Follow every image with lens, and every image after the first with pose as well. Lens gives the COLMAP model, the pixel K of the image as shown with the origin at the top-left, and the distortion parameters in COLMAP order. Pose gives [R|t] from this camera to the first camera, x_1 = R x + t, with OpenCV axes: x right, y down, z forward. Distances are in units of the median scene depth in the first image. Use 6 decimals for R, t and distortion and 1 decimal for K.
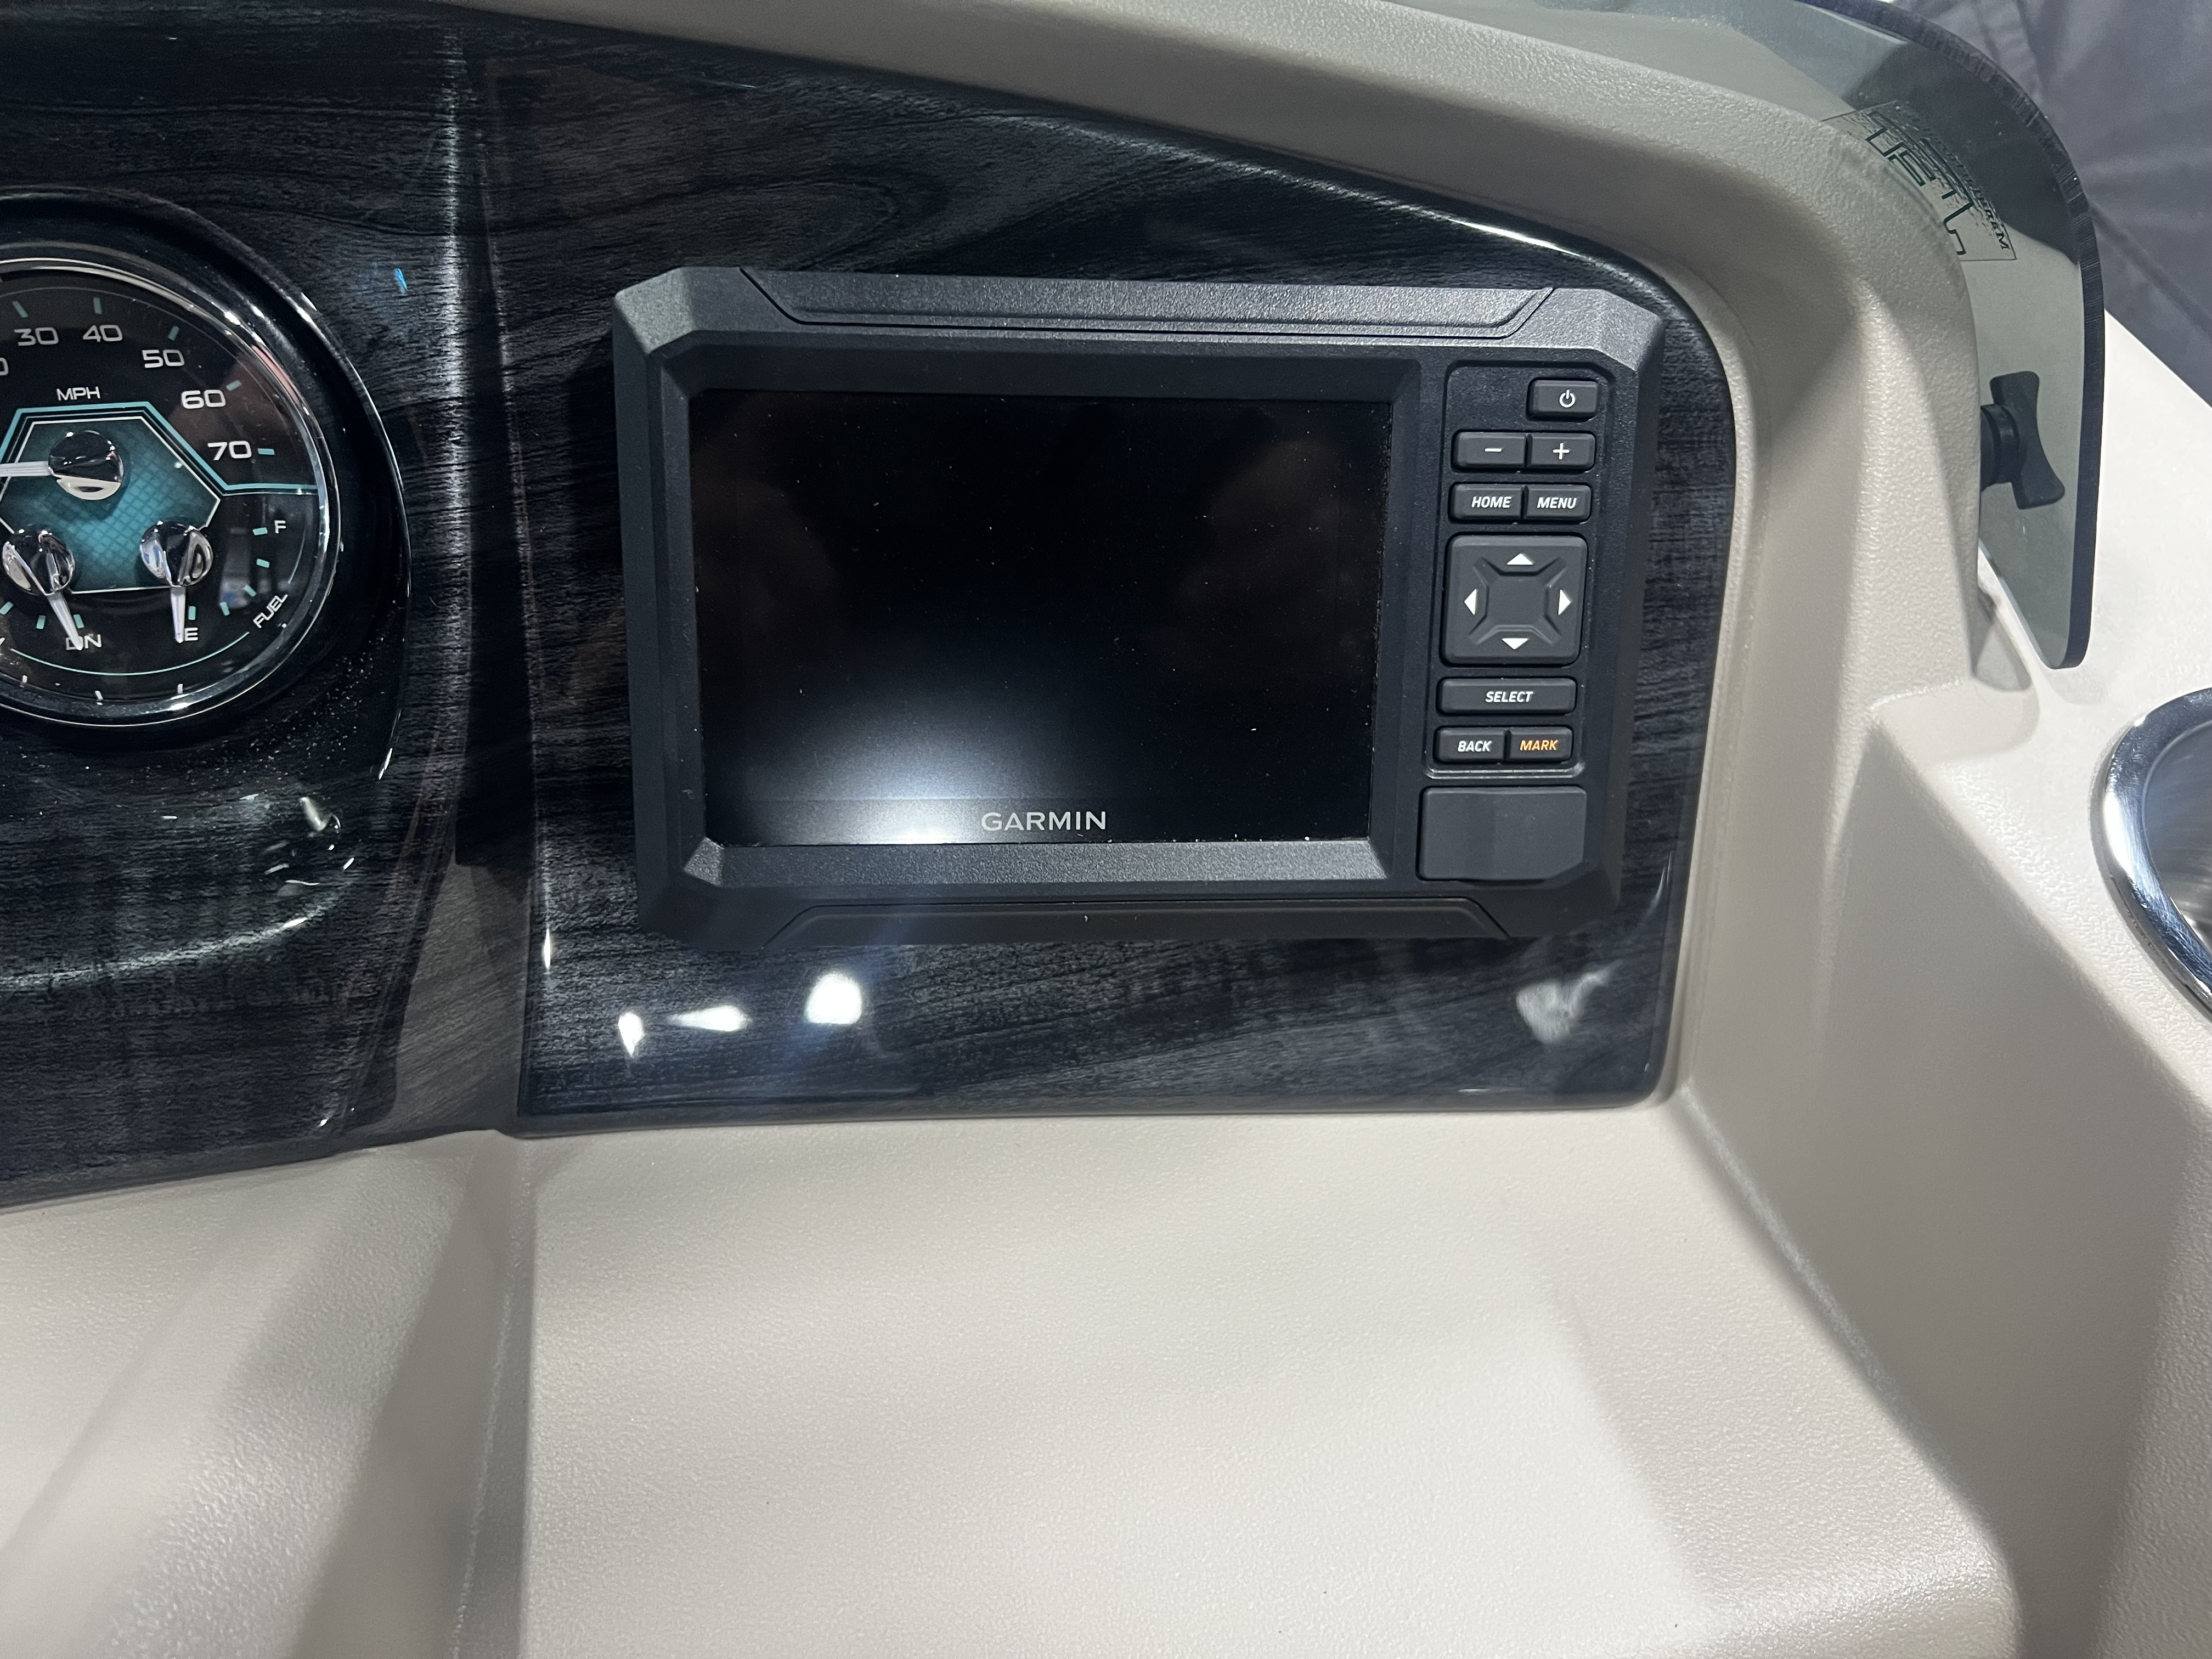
lens RADIAL K [[1726.7, 0, 1032.6], [0, 1726.7, 856.6], [0, 0, 1]] dist [0.051196, -0.104711]
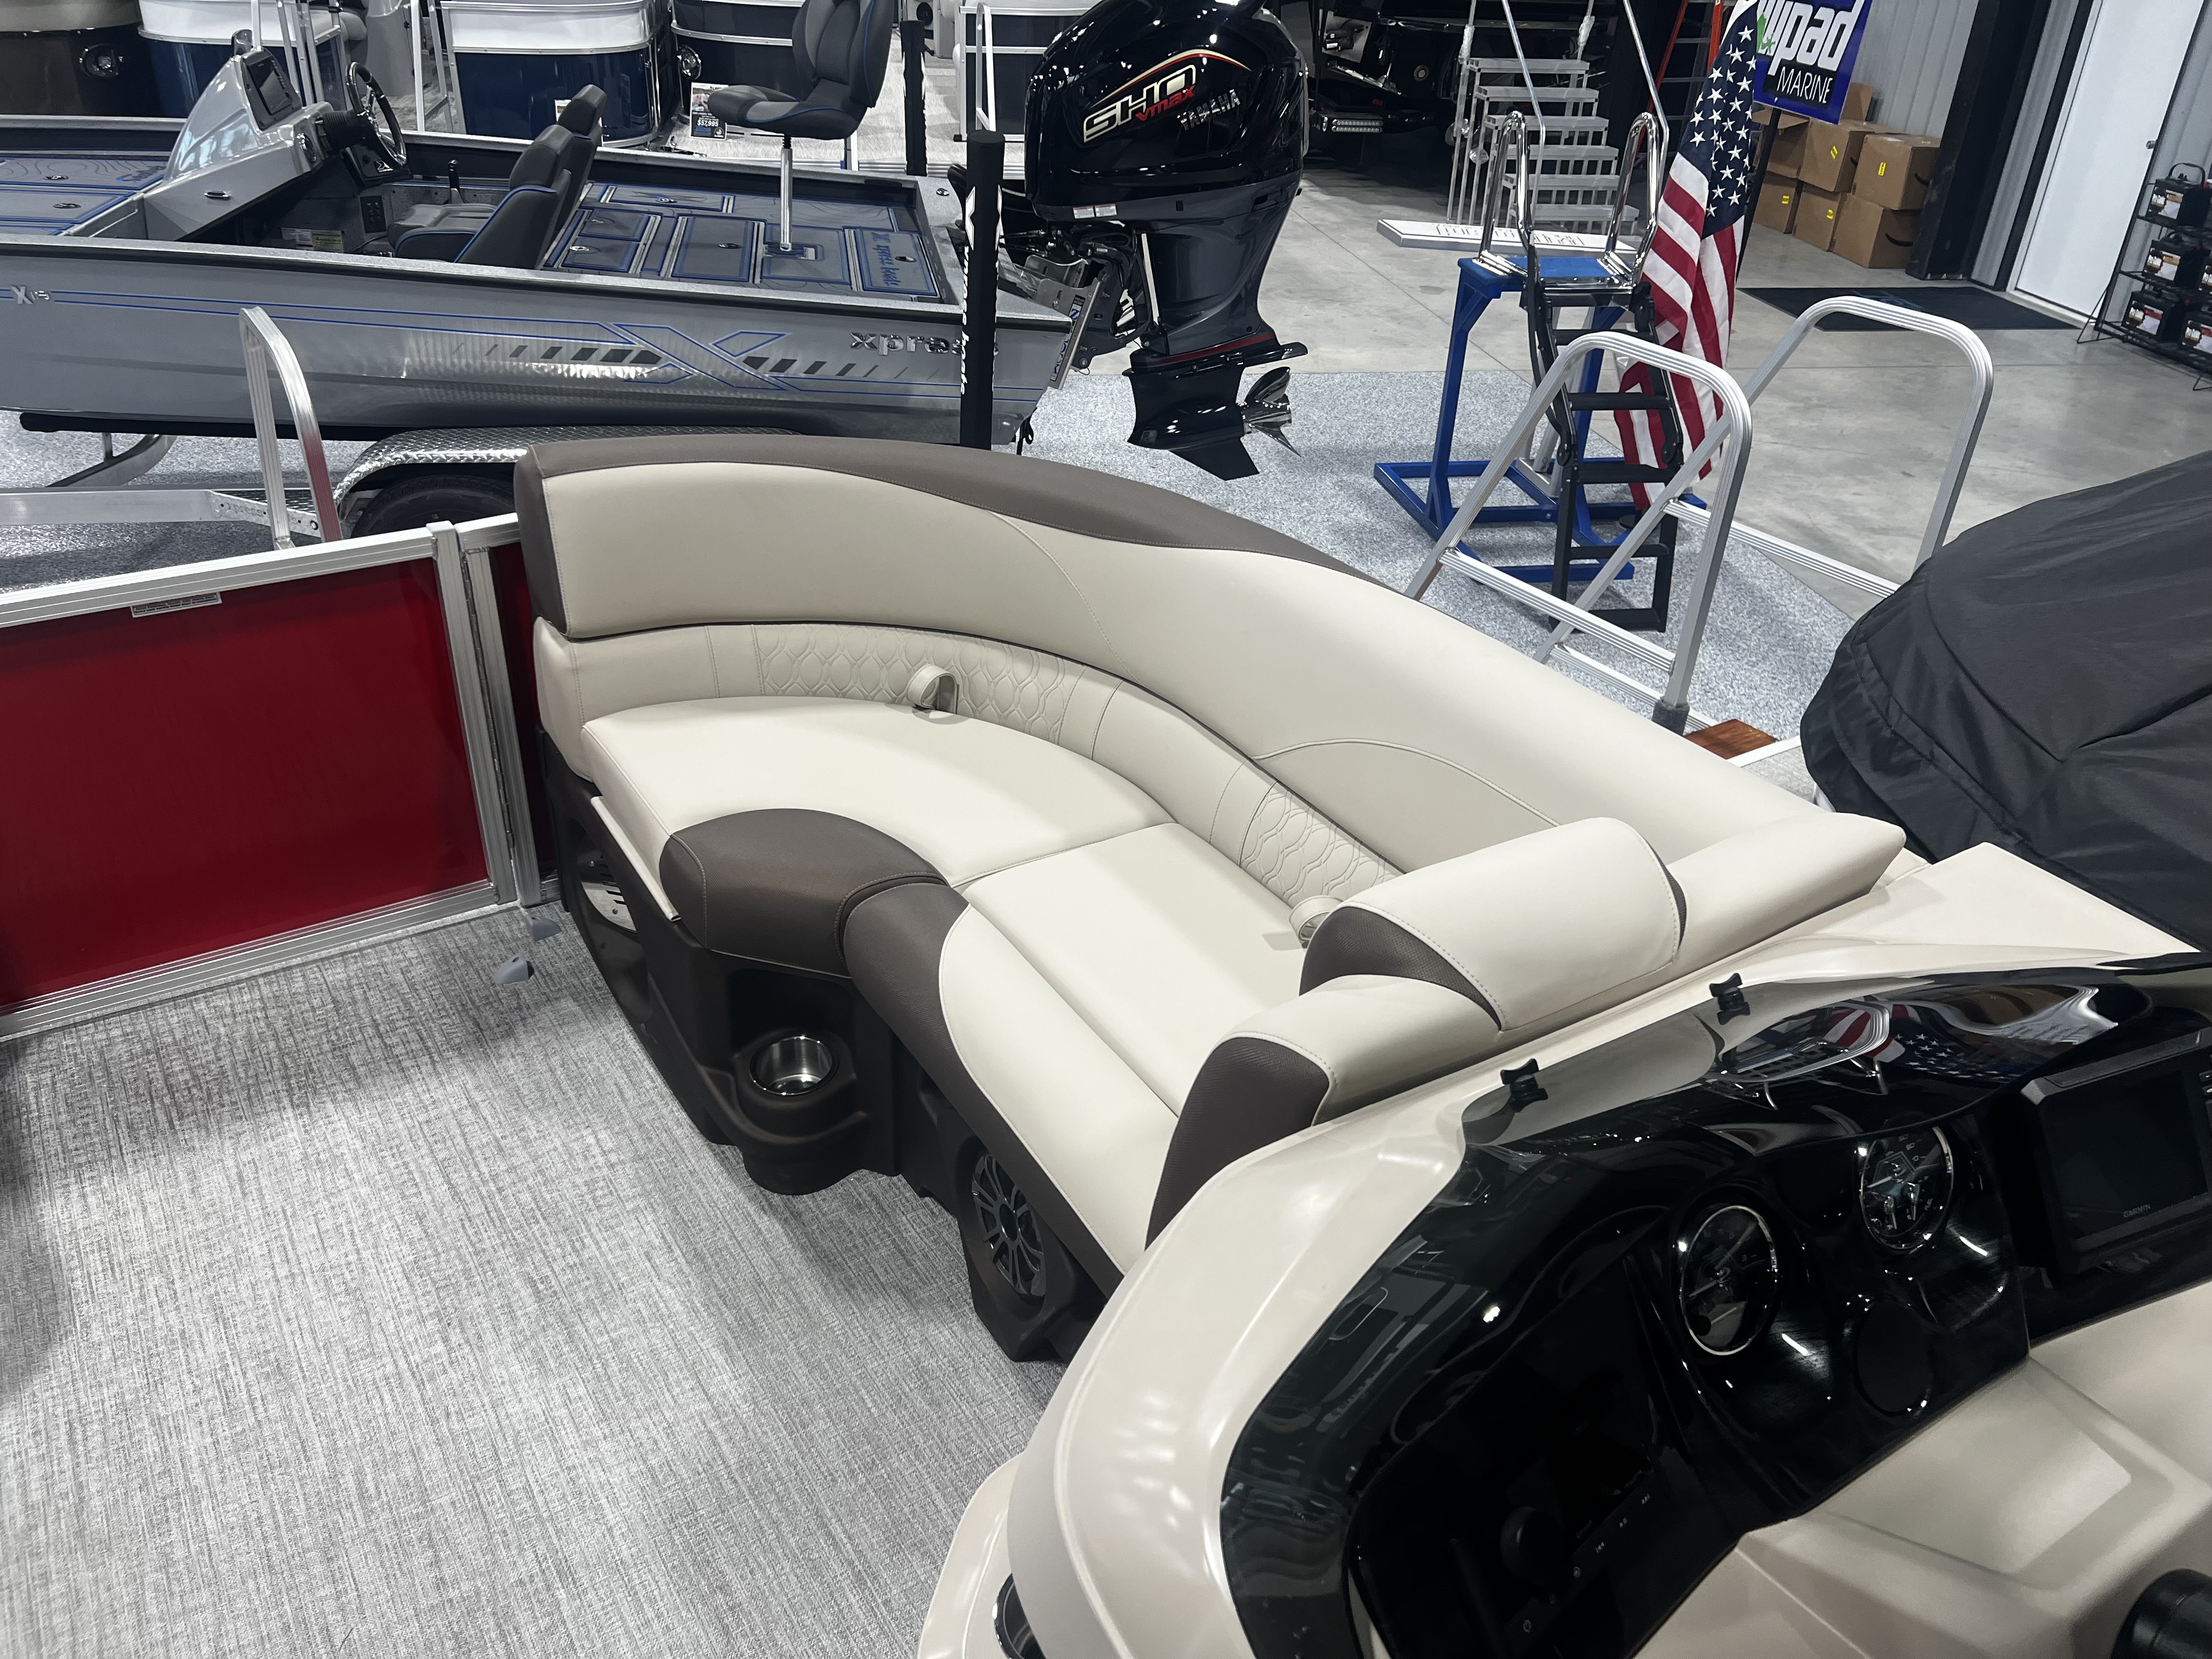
lens RADIAL K [[1657.1, 0, 1135.3], [0, 1657.1, 831.2], [0, 0, 1]] dist [0.010725, -0.001982]
pose [[0.942760, -0.191197, 0.273218, -2.617515], [0.262130, 0.931346, -0.252749, -0.400694], [-0.206136, 0.309900, 0.928154, -1.872894]]
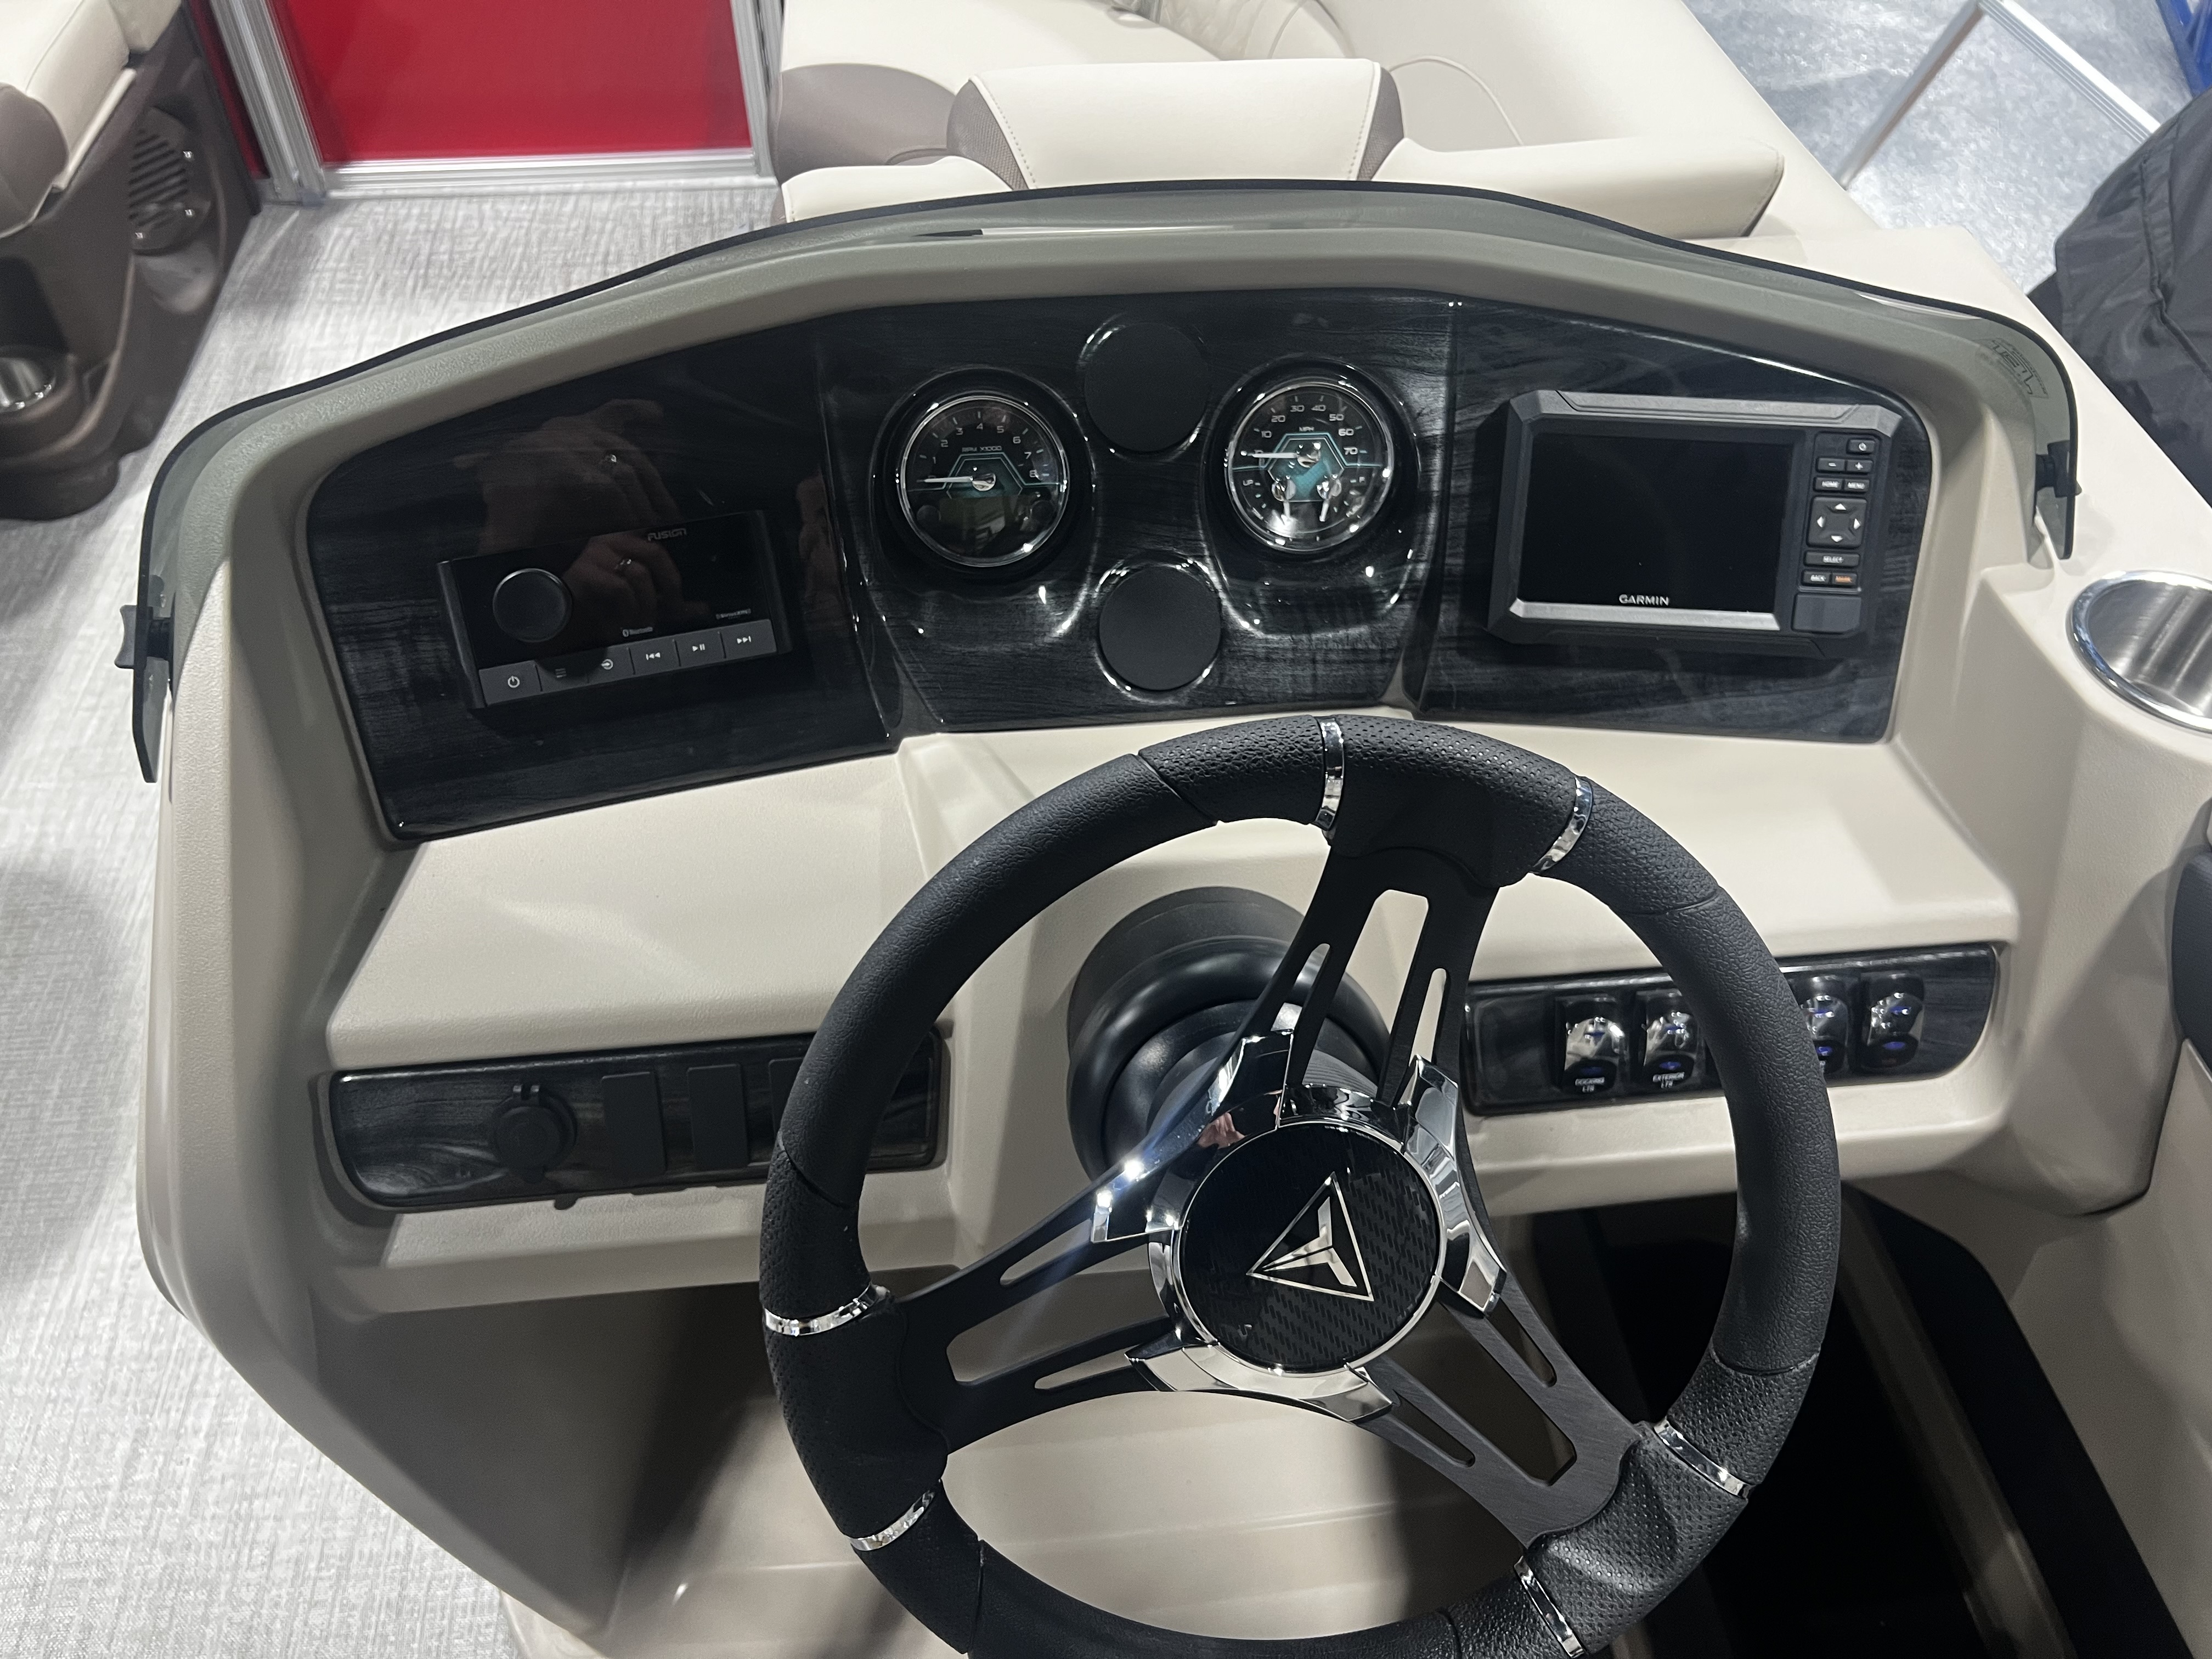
lens RADIAL K [[1654.7, 0, 1089.8], [0, 1654.7, 831.4], [0, 0, 1]] dist [0.038620, -0.047040]
pose [[0.991586, 0.059596, -0.114919, -0.520809], [-0.062207, 0.997877, -0.019273, 0.433586], [0.113526, 0.026260, 0.993188, -1.602505]]
